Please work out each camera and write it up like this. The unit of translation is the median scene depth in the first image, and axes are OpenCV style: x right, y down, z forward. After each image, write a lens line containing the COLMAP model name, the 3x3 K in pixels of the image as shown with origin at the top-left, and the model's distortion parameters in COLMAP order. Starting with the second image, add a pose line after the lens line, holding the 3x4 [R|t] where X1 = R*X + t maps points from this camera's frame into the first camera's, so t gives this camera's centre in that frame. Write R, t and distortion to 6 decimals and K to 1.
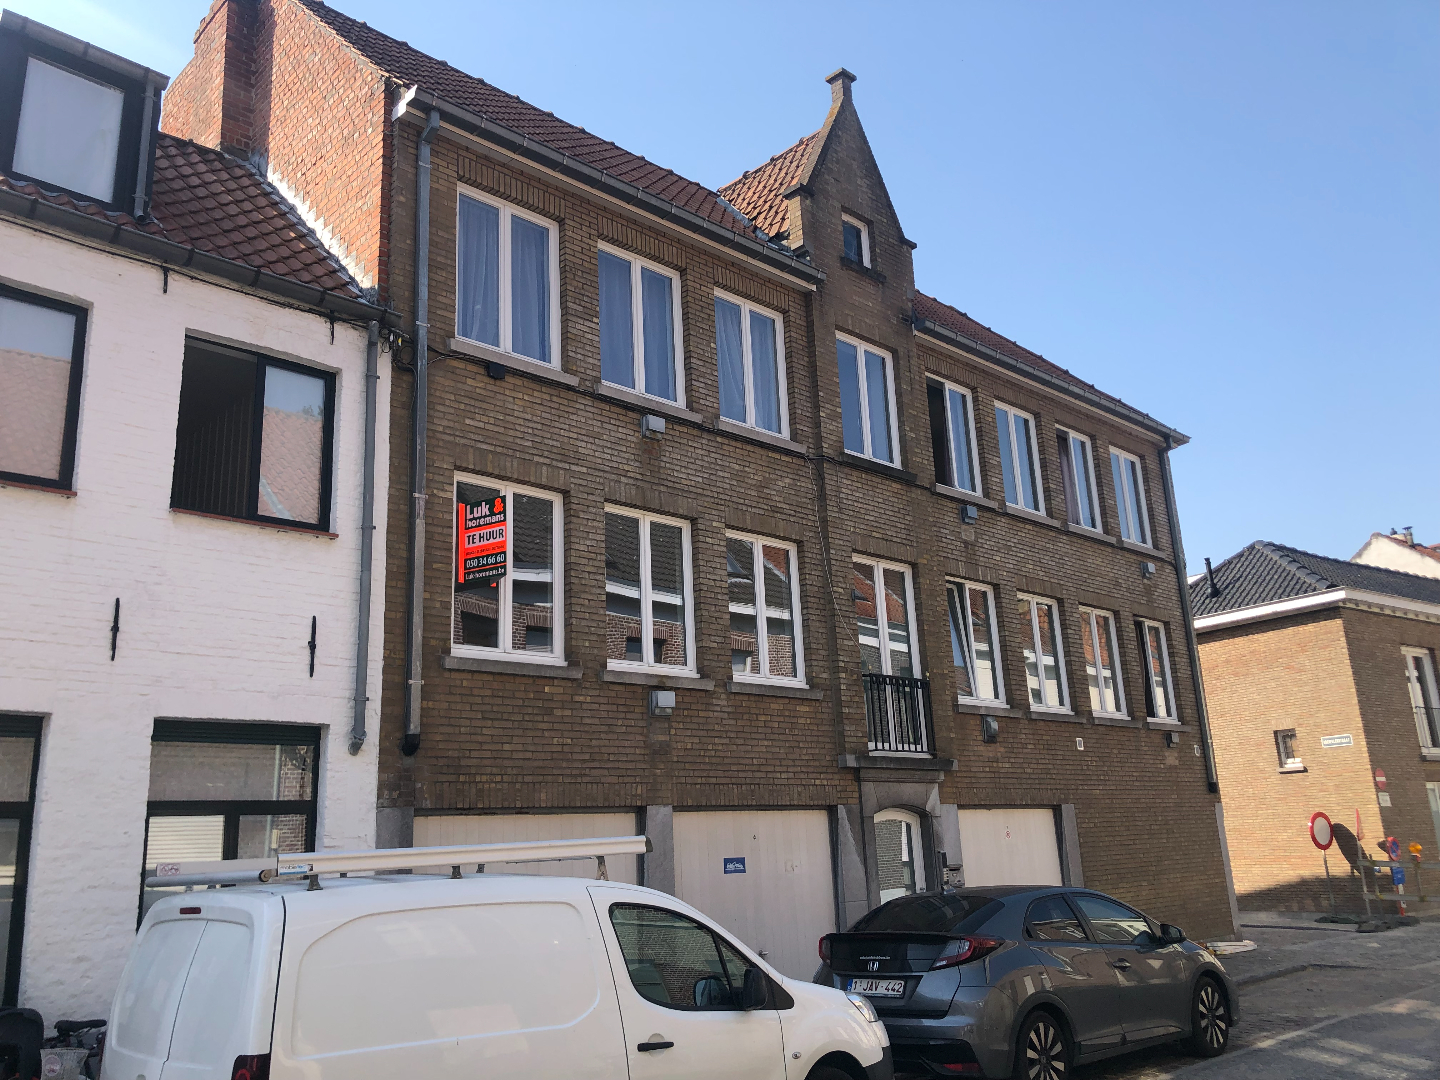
lens RADIAL K [[1160.9, 0, 719.3], [0, 1160.9, 539.2], [0, 0, 1]] dist [0.004111, -0.002705]
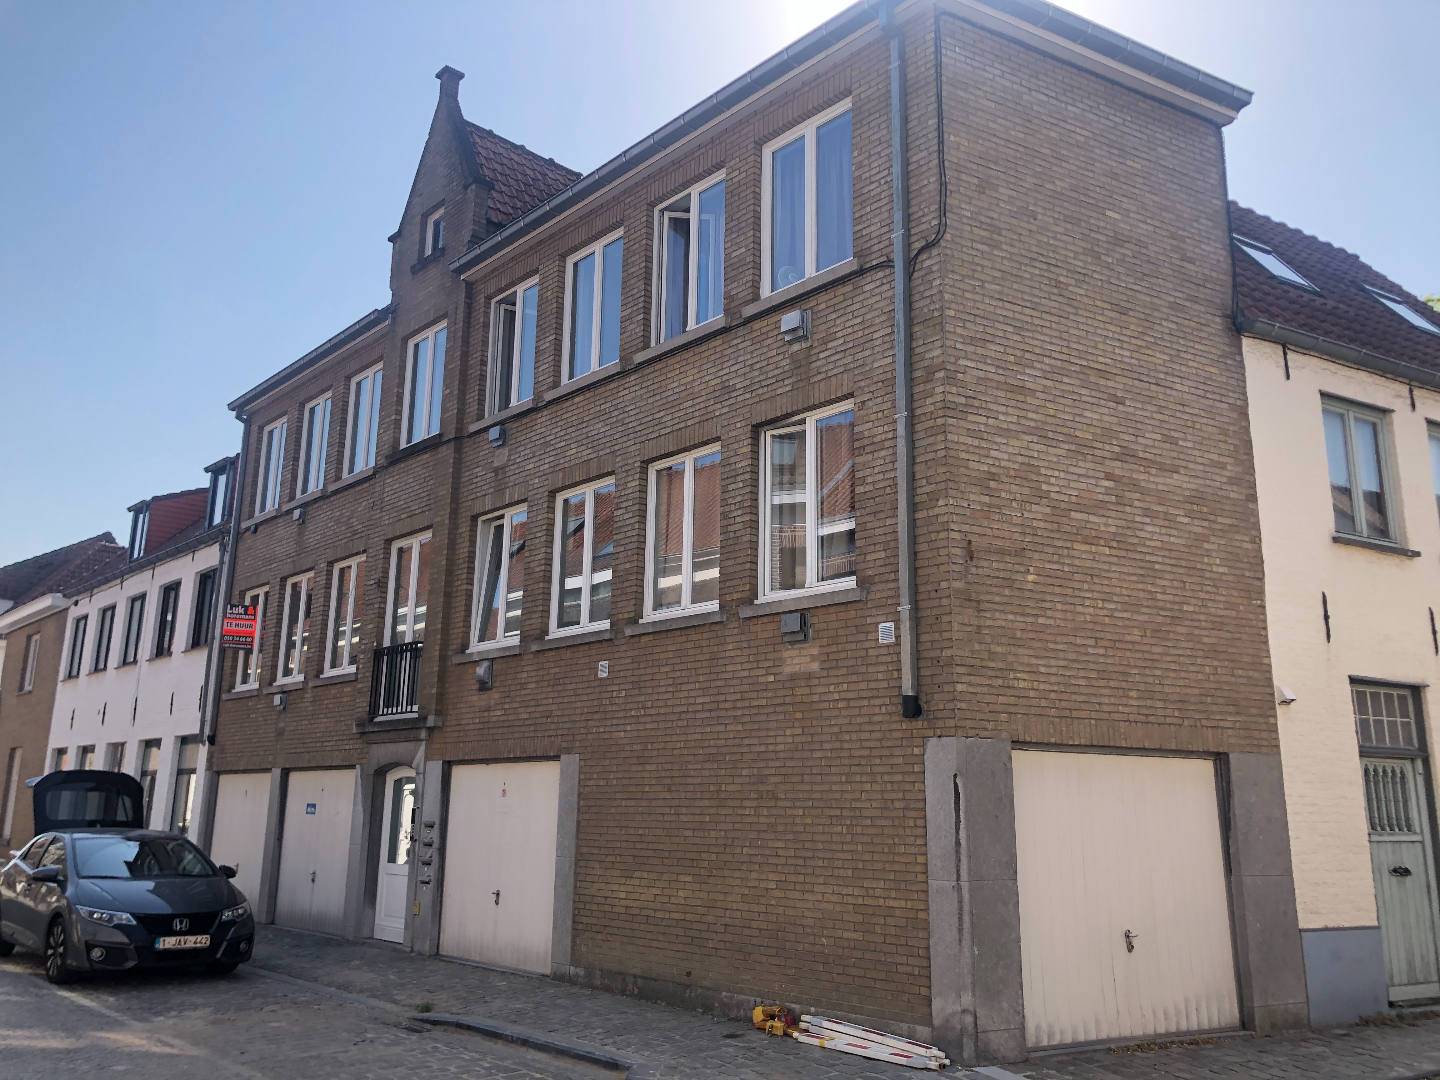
lens RADIAL K [[1160.9, 0, 719.6], [0, 1160.9, 541.9], [0, 0, 1]] dist [0.004111, -0.002705]
pose [[-0.005076, -0.195864, -0.980618, 1.092837], [0.240183, 0.951686, -0.191328, 0.272311], [0.970714, -0.236499, 0.042212, 1.129201]]
